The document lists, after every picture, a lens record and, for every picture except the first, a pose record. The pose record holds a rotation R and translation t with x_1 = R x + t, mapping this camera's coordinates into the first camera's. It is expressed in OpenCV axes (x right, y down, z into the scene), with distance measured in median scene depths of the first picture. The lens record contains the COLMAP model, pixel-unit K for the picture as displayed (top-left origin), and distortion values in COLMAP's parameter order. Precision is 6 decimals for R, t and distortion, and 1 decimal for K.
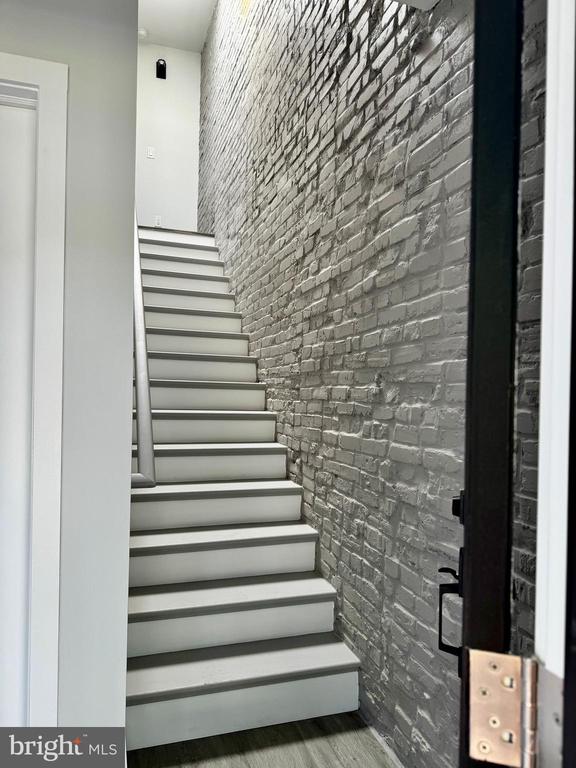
lens RADIAL K [[548.7, 0, 287.0], [0, 548.7, 388.5], [0, 0, 1]] dist [0.059039, -0.049169]
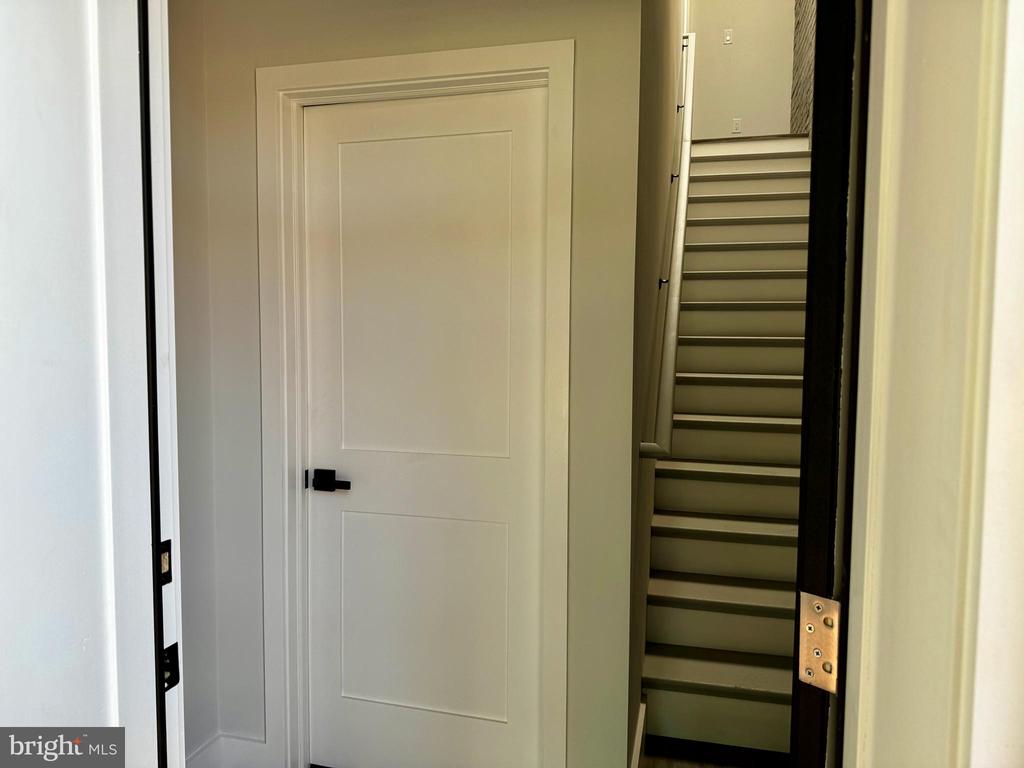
lens RADIAL K [[731.6, 0, 504.8], [0, 731.6, 389.0], [0, 0, 1]] dist [0.059039, -0.049169]
pose [[0.844620, 0.025245, -0.534770, 0.231711], [0.009160, 0.998060, 0.061582, -0.023837], [0.535288, -0.056912, 0.842750, -0.234723]]
